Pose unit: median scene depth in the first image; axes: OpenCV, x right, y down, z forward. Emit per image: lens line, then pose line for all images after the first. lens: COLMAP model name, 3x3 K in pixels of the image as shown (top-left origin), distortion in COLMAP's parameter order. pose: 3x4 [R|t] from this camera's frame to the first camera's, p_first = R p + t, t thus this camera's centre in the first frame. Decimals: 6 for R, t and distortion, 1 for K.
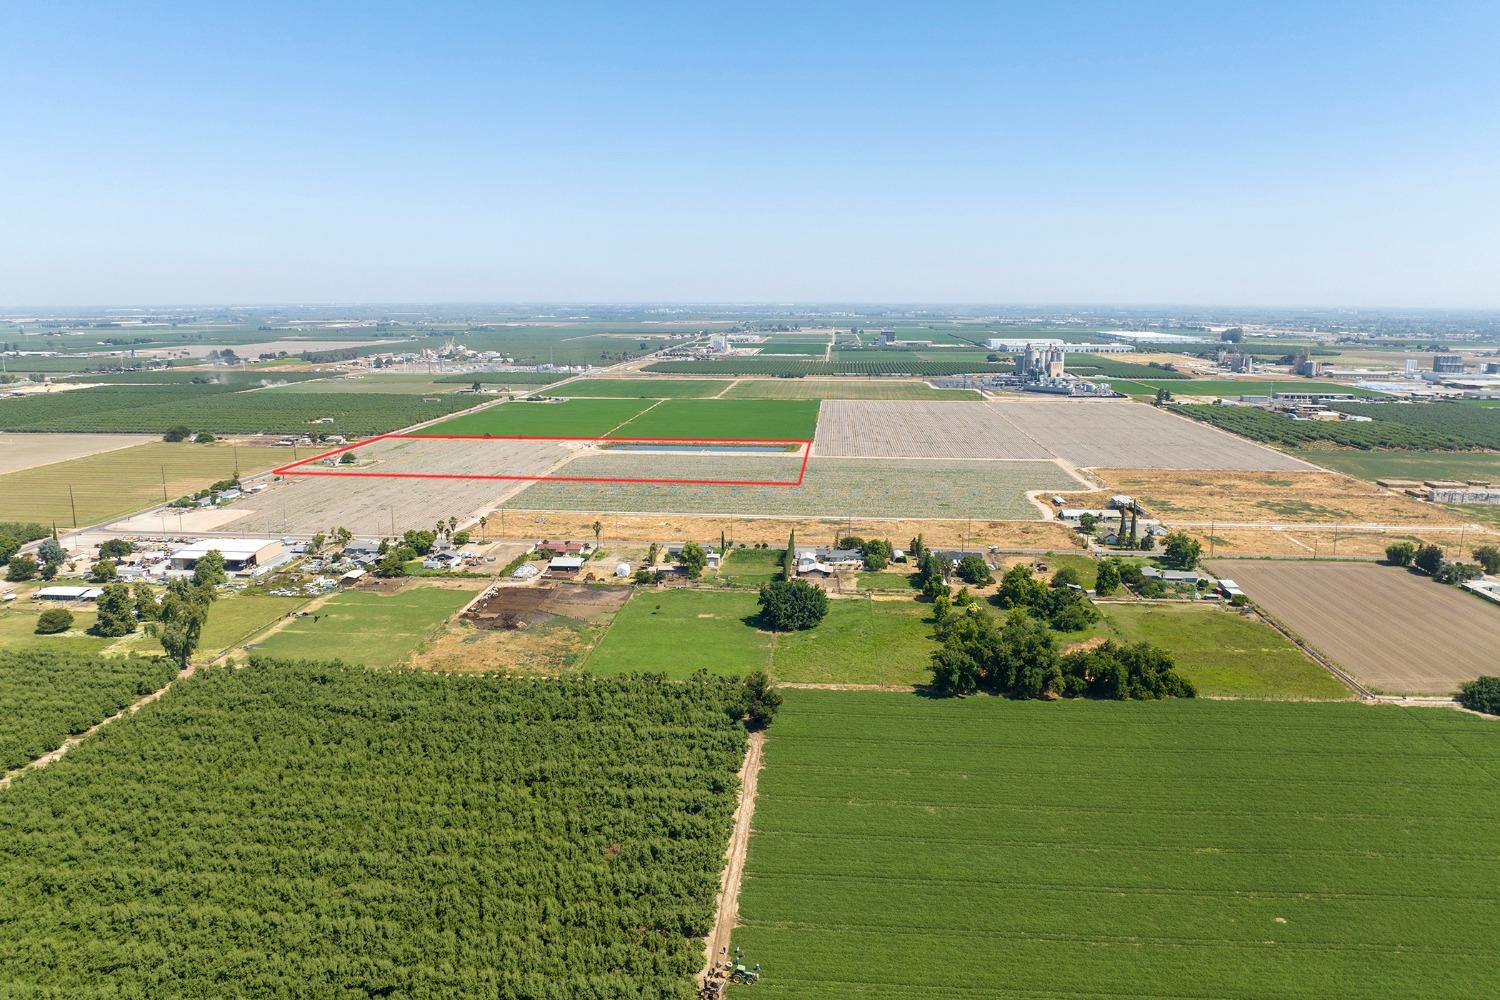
lens RADIAL K [[1039.5, 0, 750.0], [0, 1039.5, 500.0], [0, 0, 1]] dist [-0.031439, 0.000868]
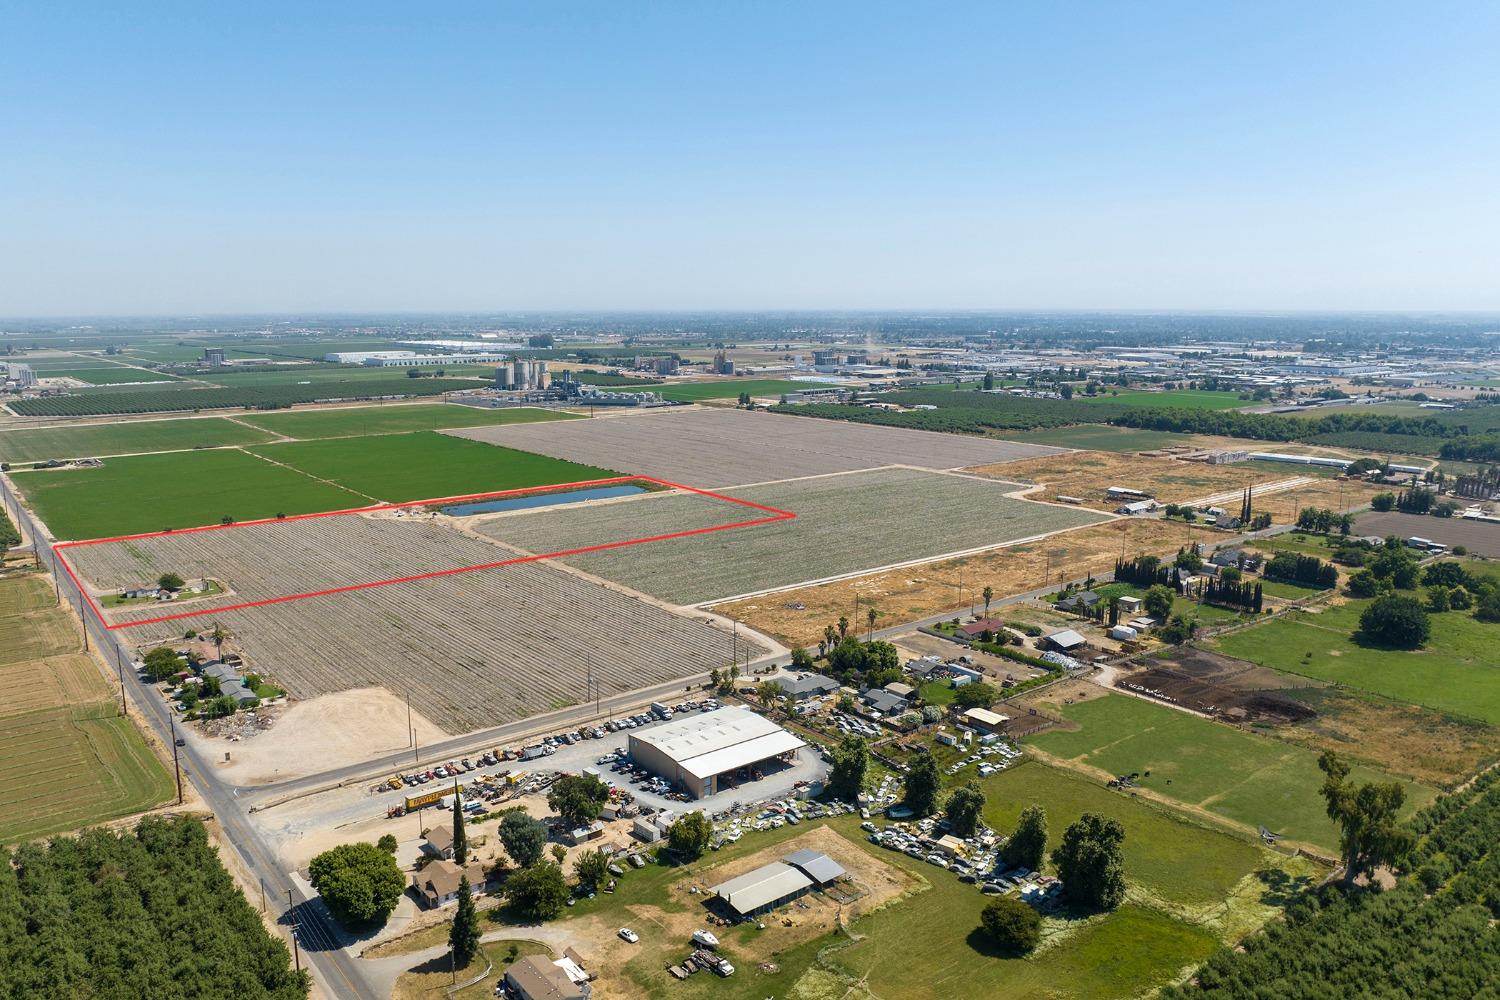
lens RADIAL K [[1102.3, 0, 750.0], [0, 1102.3, 500.0], [0, 0, 1]] dist [-0.034981, -0.002118]
pose [[0.734273, -0.114942, 0.669053, -0.964865], [0.129422, 0.991187, 0.028245, -0.105666], [-0.666403, 0.065850, 0.742678, 0.580005]]
